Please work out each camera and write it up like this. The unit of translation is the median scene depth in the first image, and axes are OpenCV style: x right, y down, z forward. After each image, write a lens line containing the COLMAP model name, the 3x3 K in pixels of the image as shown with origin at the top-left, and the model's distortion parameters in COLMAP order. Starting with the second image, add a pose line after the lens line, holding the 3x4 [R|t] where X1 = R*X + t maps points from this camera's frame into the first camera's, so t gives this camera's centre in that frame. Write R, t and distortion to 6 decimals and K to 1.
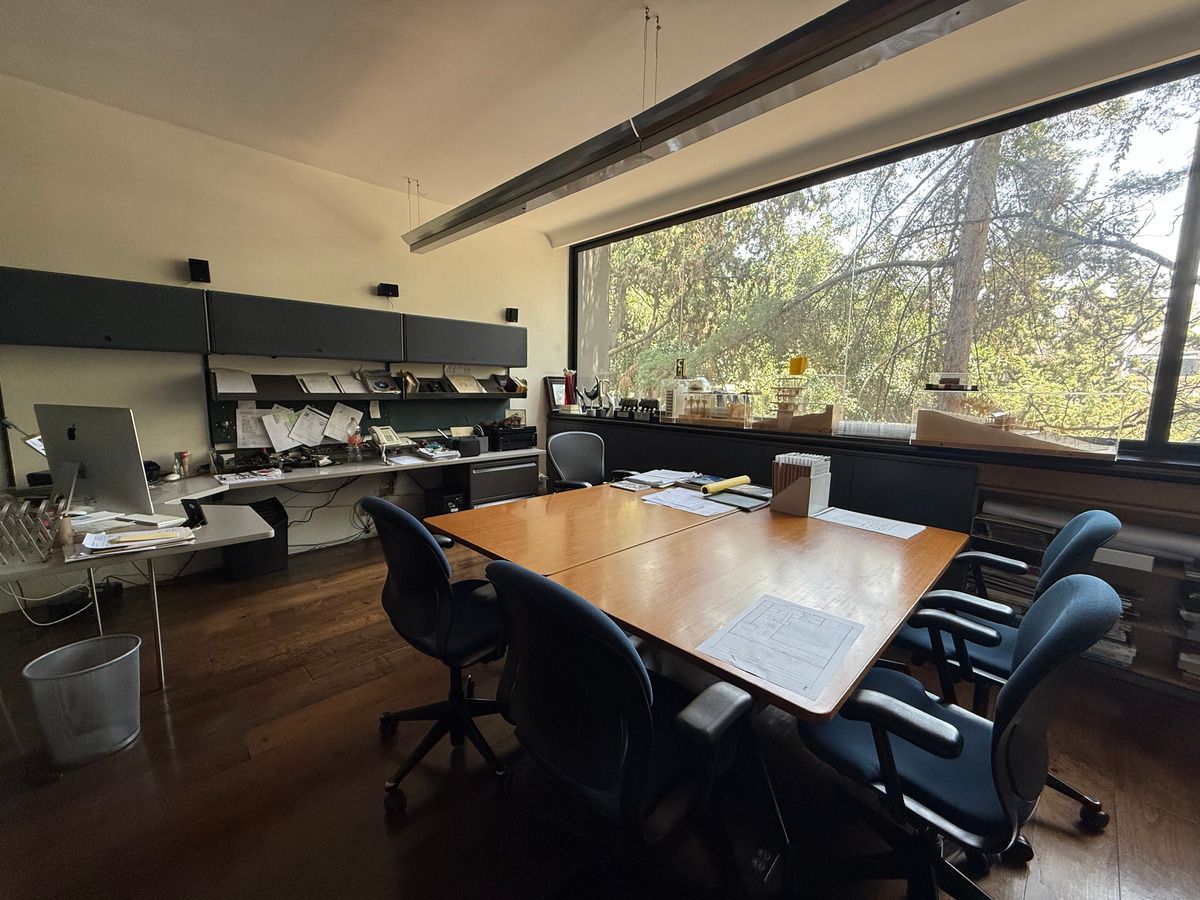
lens RADIAL K [[478.9, 0, 598.7], [0, 478.9, 449.9], [0, 0, 1]] dist [0.002858, -0.000171]
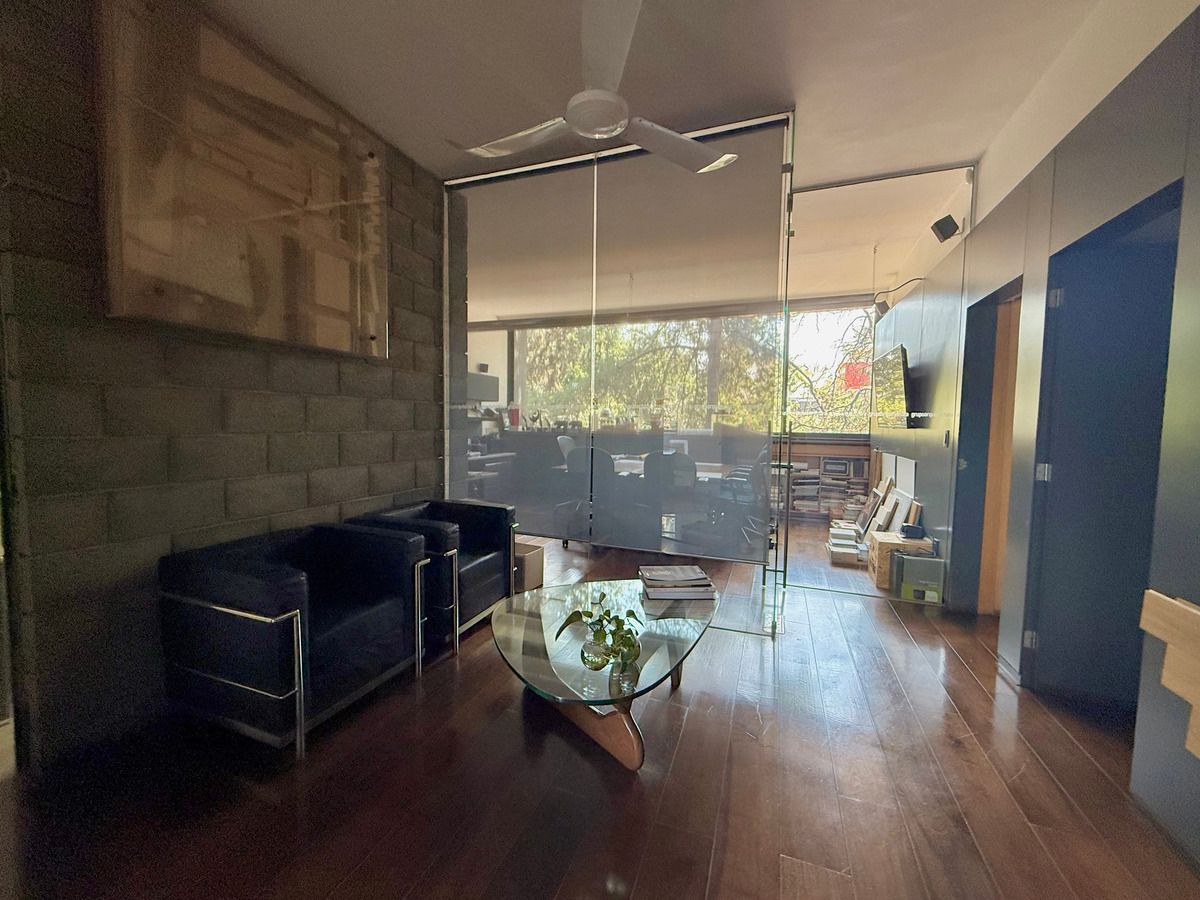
lens RADIAL K [[478.9, 0, 597.7], [0, 478.9, 449.6], [0, 0, 1]] dist [0.002858, -0.000171]
pose [[0.904093, -0.026523, 0.426513, -0.516921], [0.054415, 0.997093, -0.053341, 0.085765], [-0.423858, 0.071434, 0.902907, -0.544323]]
